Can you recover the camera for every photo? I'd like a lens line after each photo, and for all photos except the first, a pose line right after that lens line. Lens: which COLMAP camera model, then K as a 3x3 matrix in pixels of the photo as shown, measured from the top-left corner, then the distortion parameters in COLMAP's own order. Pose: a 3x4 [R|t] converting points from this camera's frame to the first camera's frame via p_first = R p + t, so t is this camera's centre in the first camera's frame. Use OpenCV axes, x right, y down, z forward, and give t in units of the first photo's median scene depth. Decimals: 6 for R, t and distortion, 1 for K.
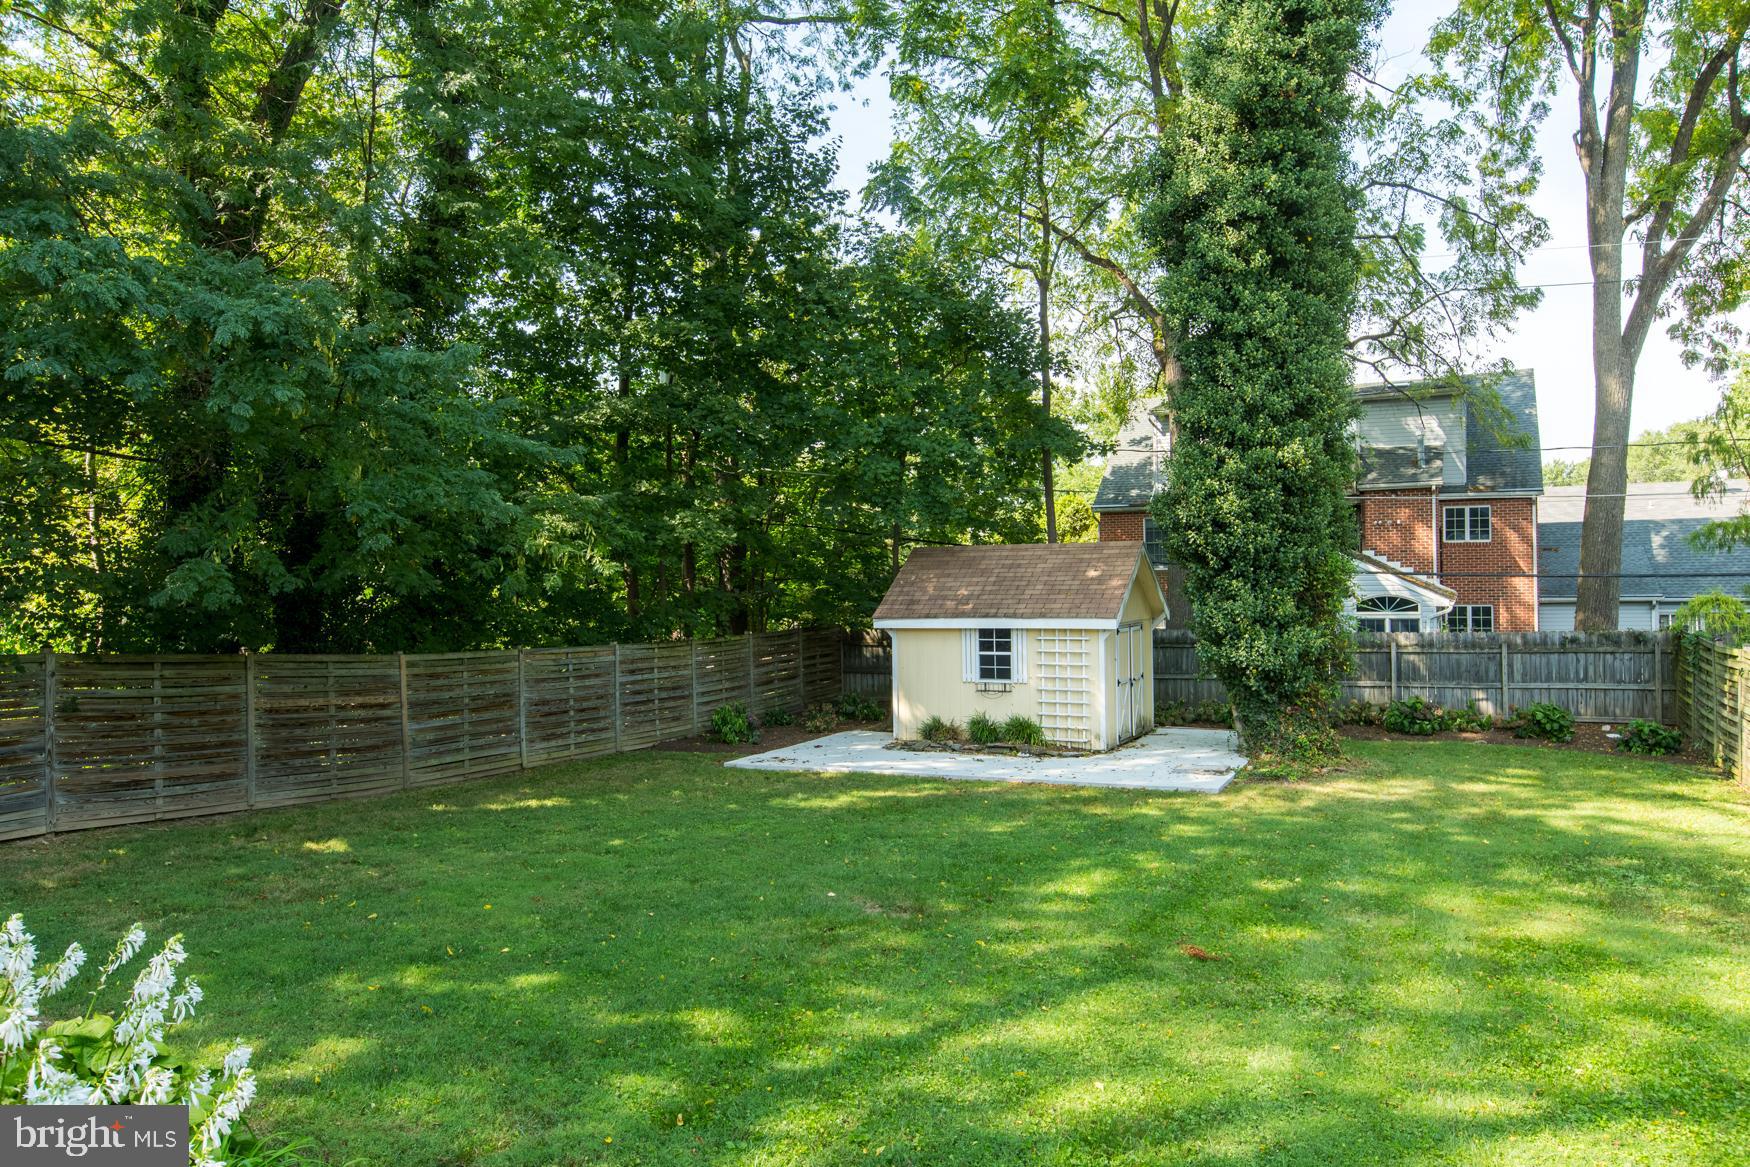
lens RADIAL K [[1248.5, 0, 875.0], [0, 1248.5, 583.5], [0, 0, 1]] dist [0.006498, 0.000820]
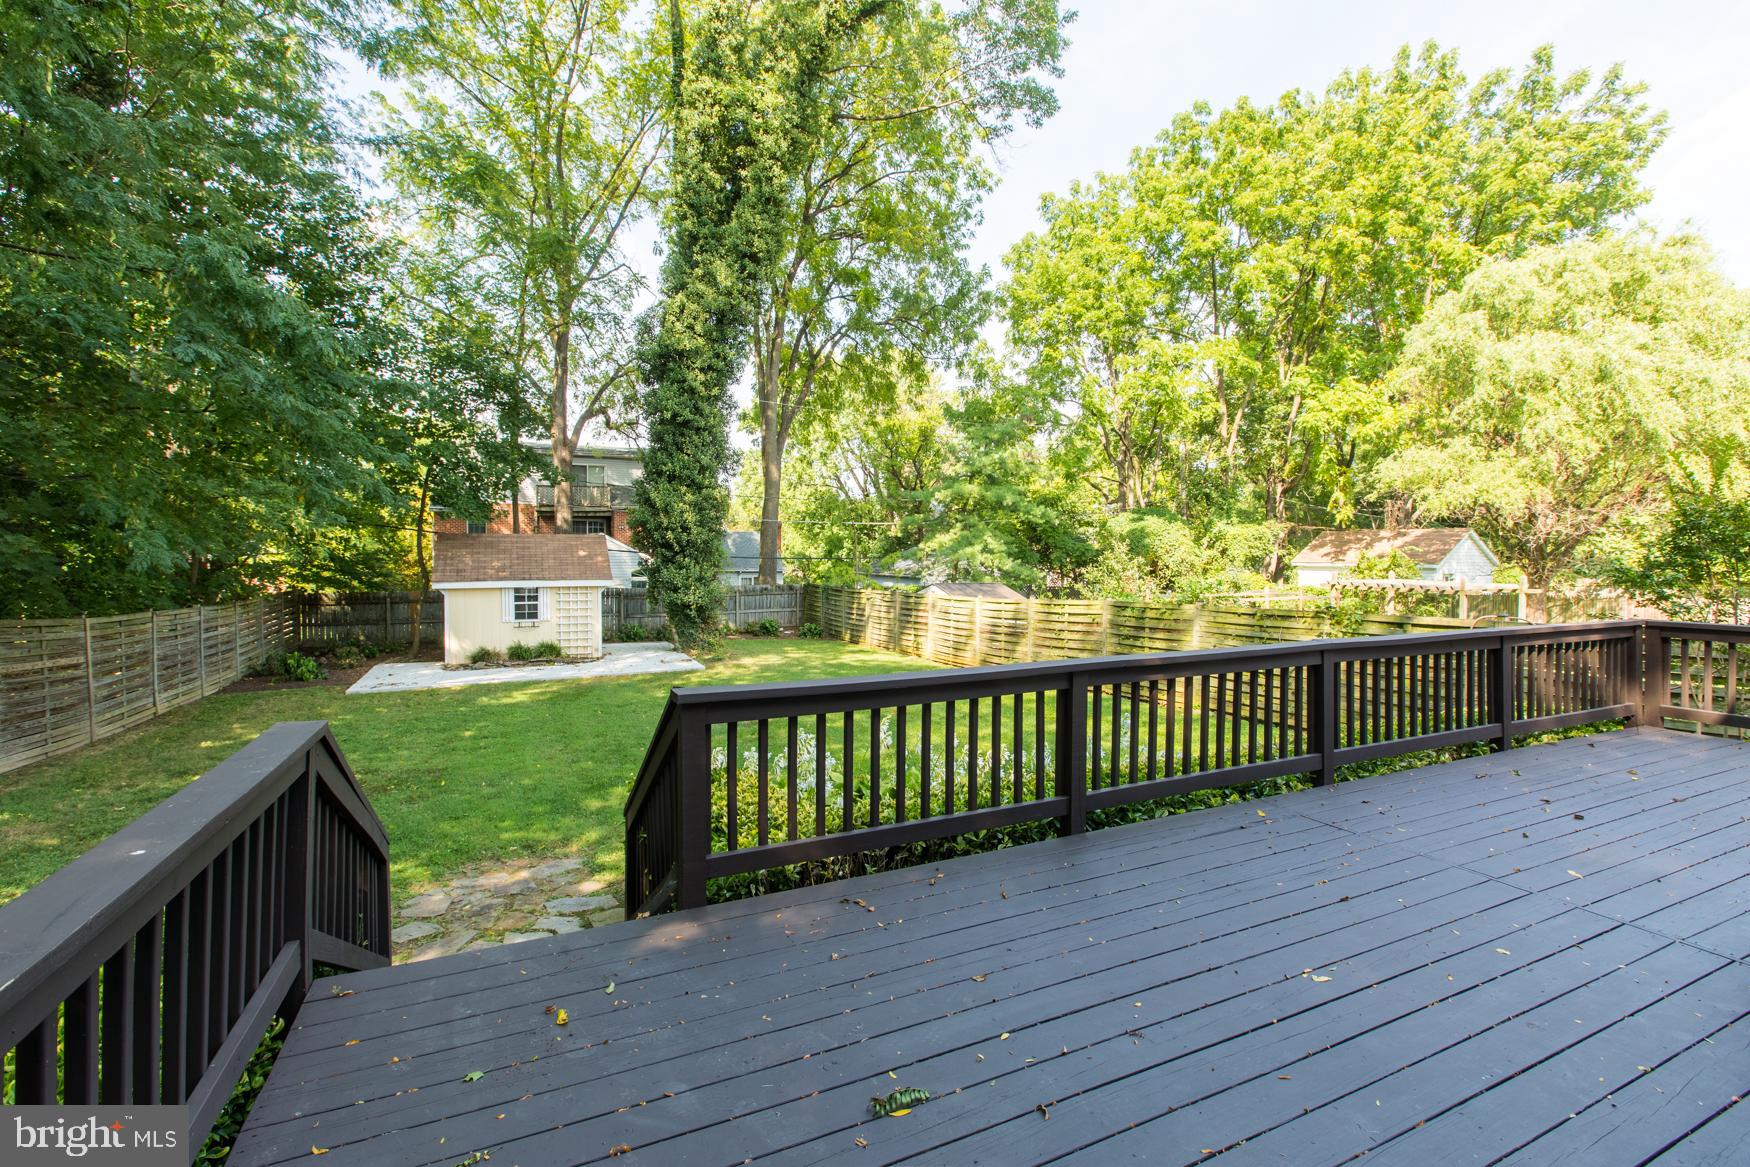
lens RADIAL K [[774.5, 0, 875.0], [0, 774.5, 583.5], [0, 0, 1]] dist [0.000121, -0.000074]
pose [[0.630732, -0.013587, 0.775882, -0.386615], [-0.007310, 0.999698, 0.023449, 0.005321], [-0.775966, -0.020461, 0.630442, 0.044033]]
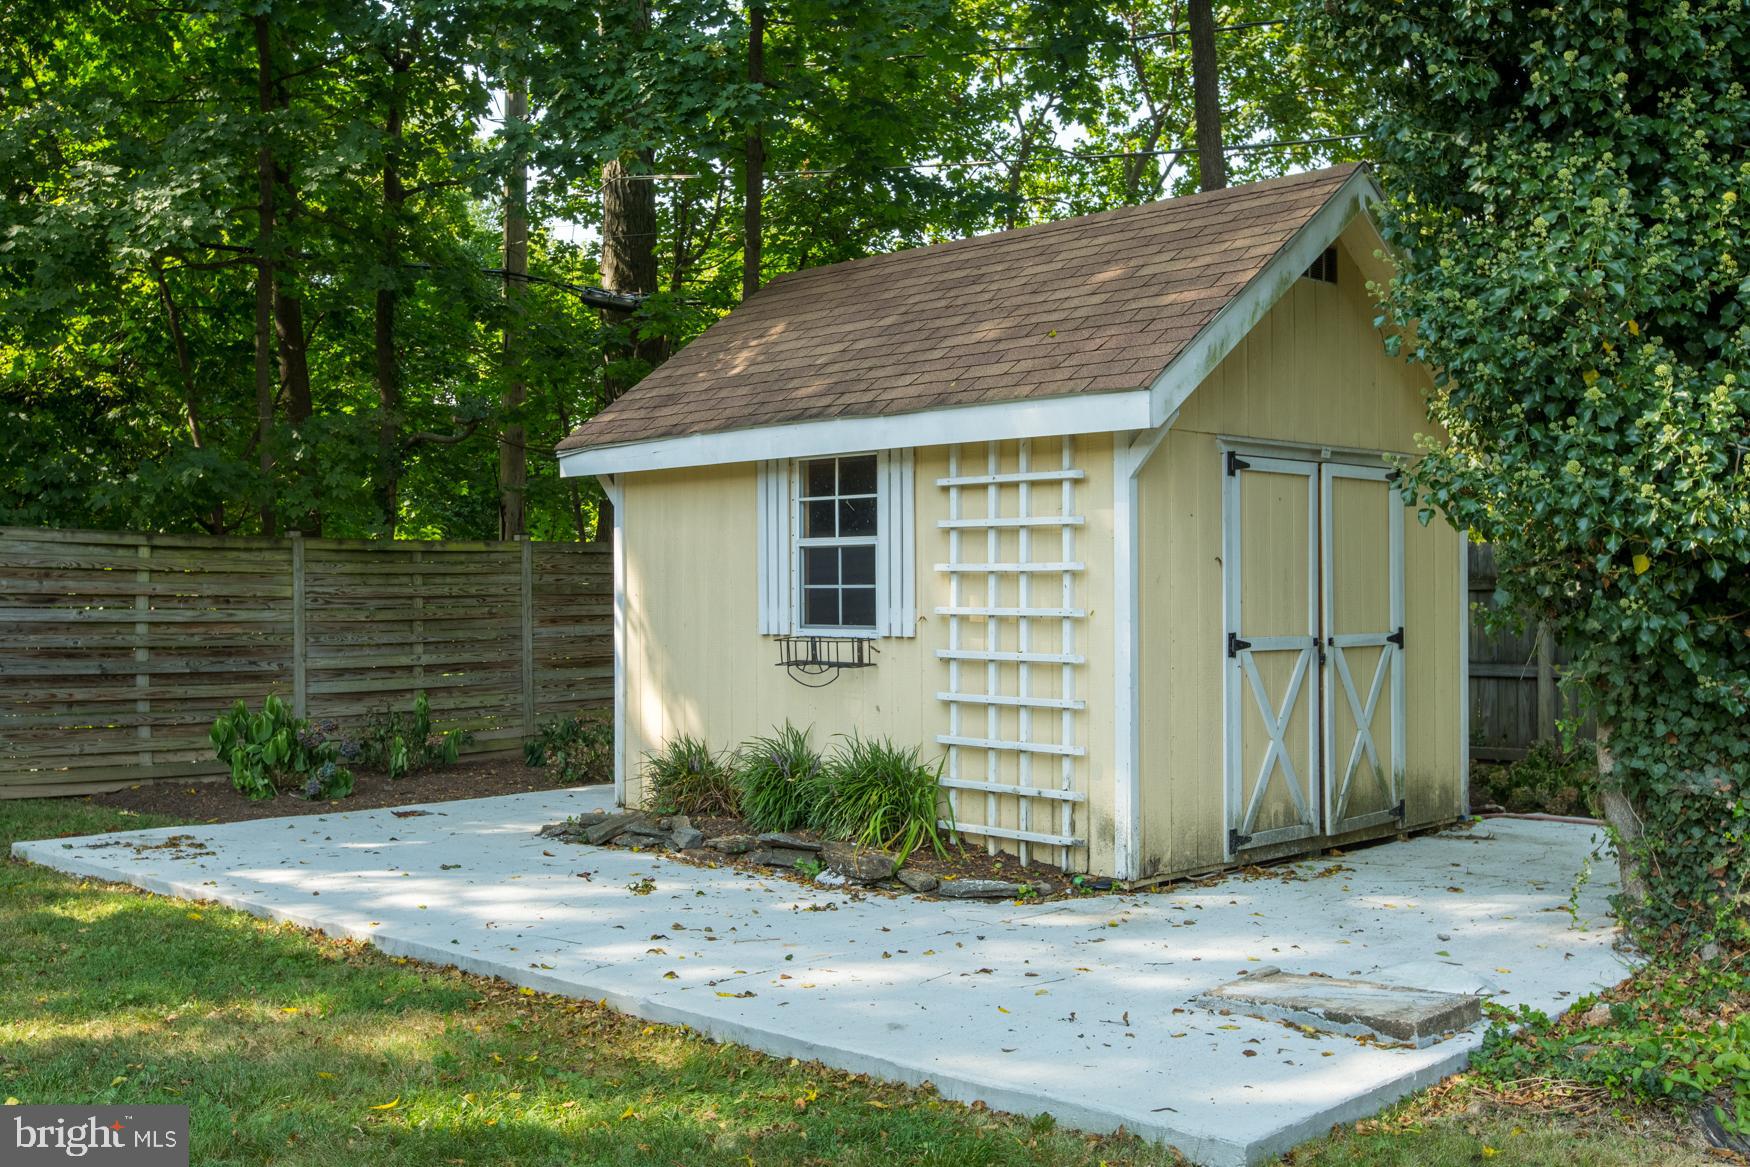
lens RADIAL K [[1752.4, 0, 875.0], [0, 1752.4, 583.5], [0, 0, 1]] dist [0.002739, 0.002935]
pose [[0.946060, 0.013212, -0.323723, 0.246659], [-0.016568, 0.999834, -0.007613, 0.069944], [0.323569, 0.012566, 0.946121, 0.597981]]
